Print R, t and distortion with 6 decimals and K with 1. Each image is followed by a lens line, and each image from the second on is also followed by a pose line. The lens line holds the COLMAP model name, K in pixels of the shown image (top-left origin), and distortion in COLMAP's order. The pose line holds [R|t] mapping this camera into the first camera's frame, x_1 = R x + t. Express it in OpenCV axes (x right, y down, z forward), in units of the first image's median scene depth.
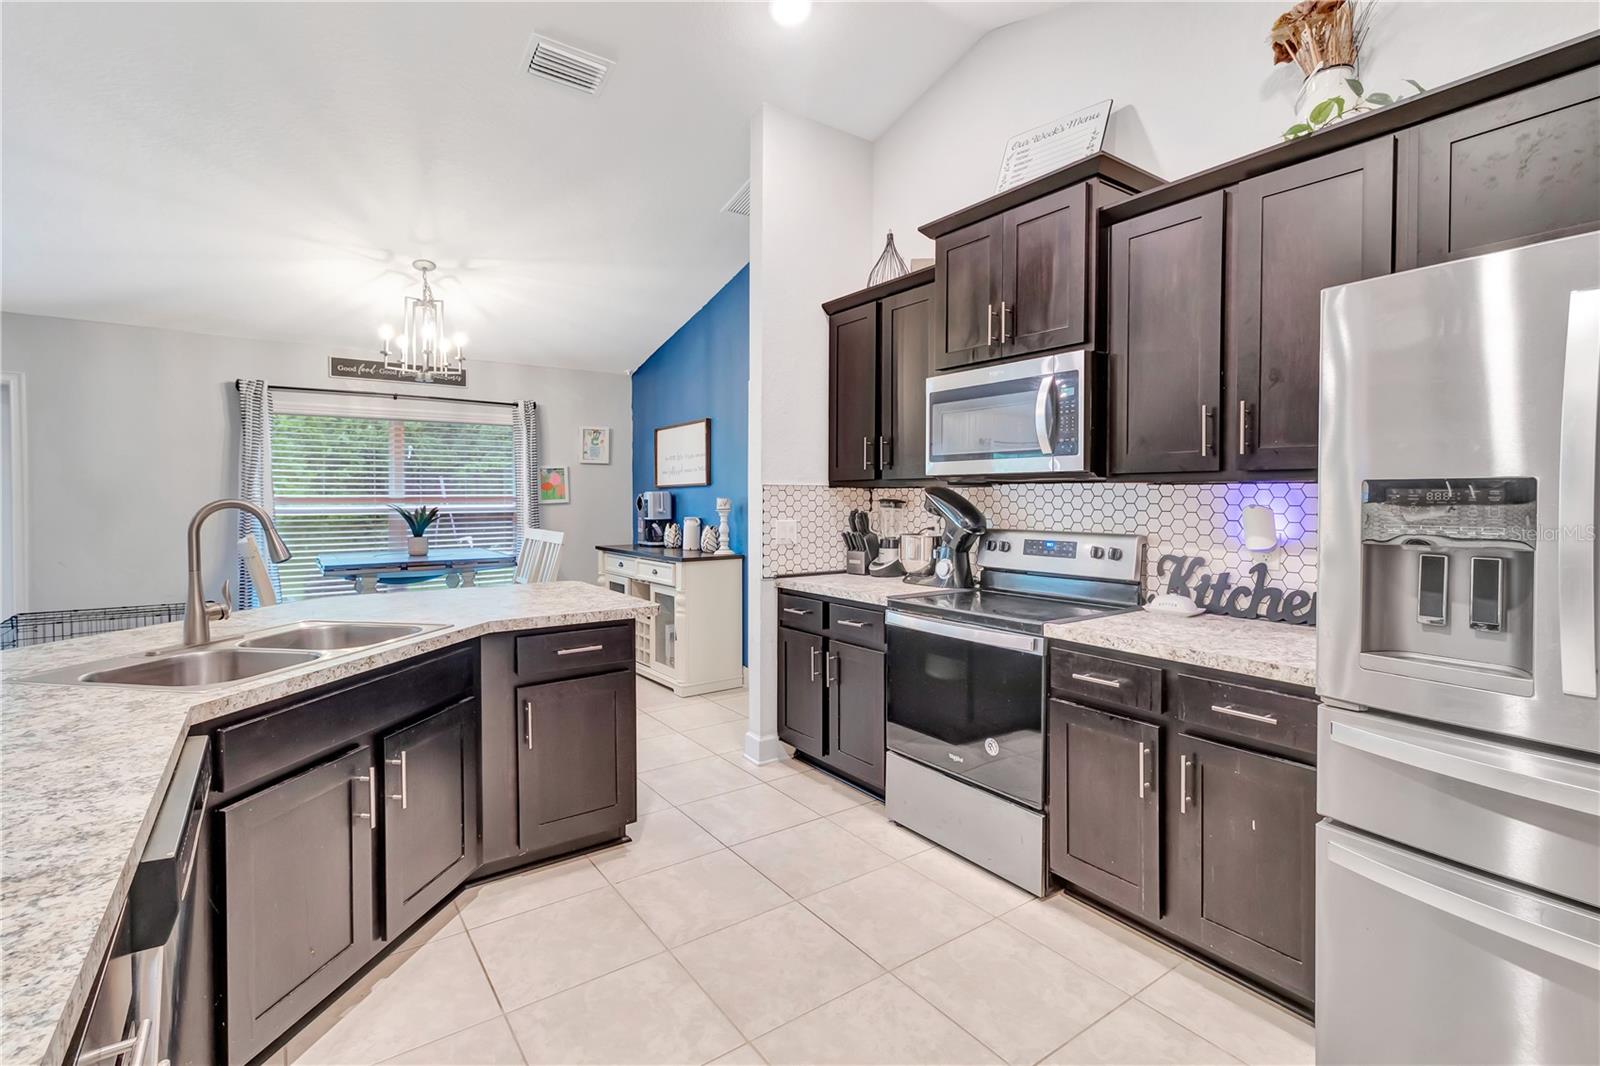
lens RADIAL K [[744.6, 0, 807.5], [0, 744.6, 508.5], [0, 0, 1]] dist [0.002545, 0.000309]
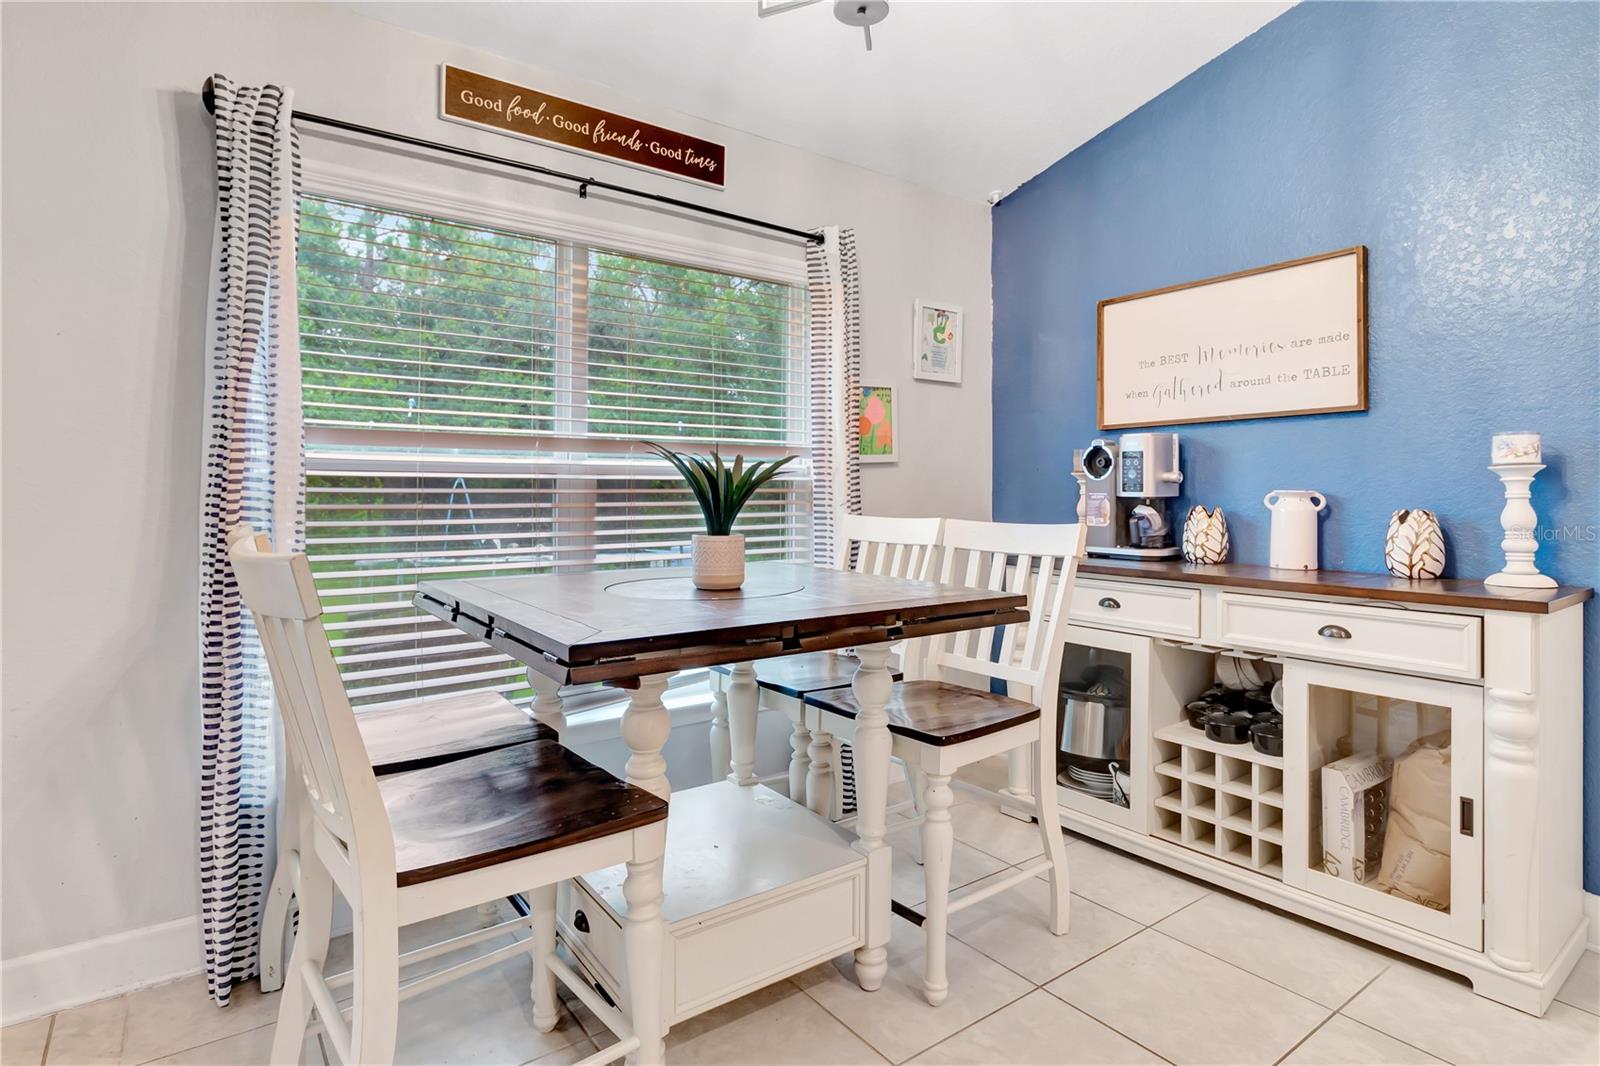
lens RADIAL K [[836.9, 0, 802.4], [0, 836.9, 487.0], [0, 0, 1]] dist [-0.004256, -0.000841]
pose [[0.999846, 0.006154, 0.016458, -0.705342], [-0.005782, 0.999730, -0.022527, 0.035385], [-0.016593, 0.022428, 0.999611, 0.873342]]
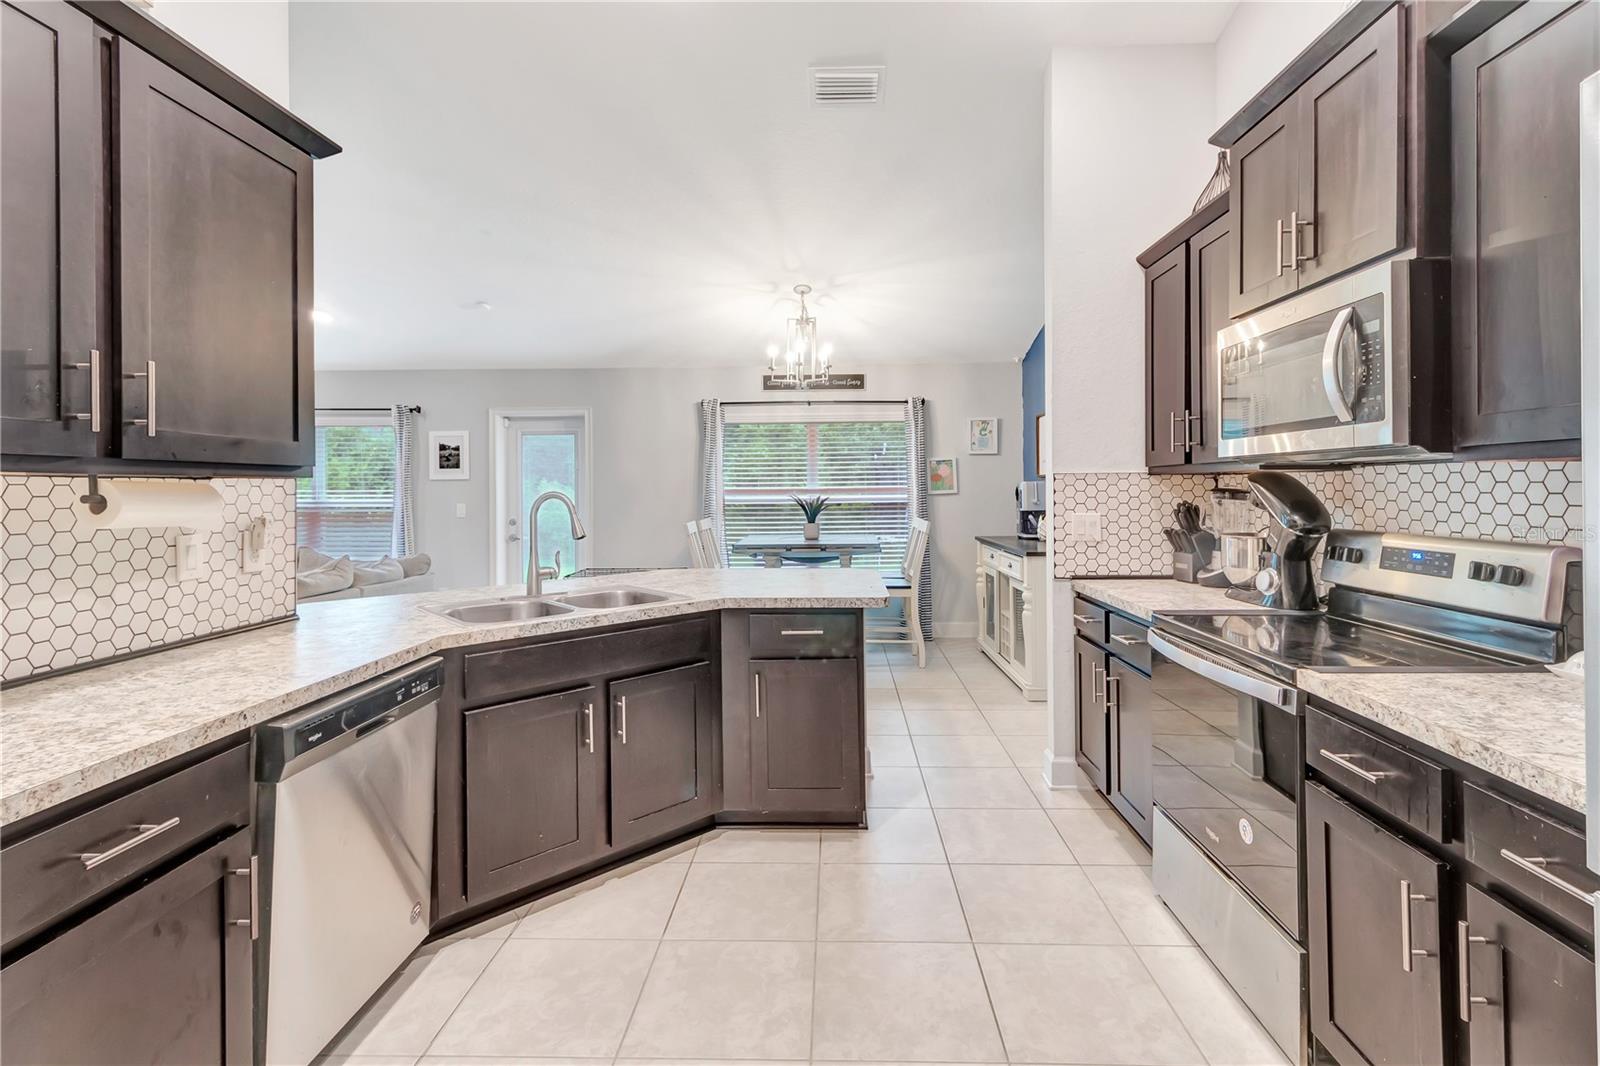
lens RADIAL K [[742.6, 0, 807.4], [0, 742.6, 486.8], [0, 0, 1]] dist [0.000490, 0.000025]
pose [[0.792483, -0.007042, -0.609854, 0.251885], [-0.002752, 0.999882, -0.015121, -0.001215], [0.609888, 0.013662, 0.792370, 0.118202]]
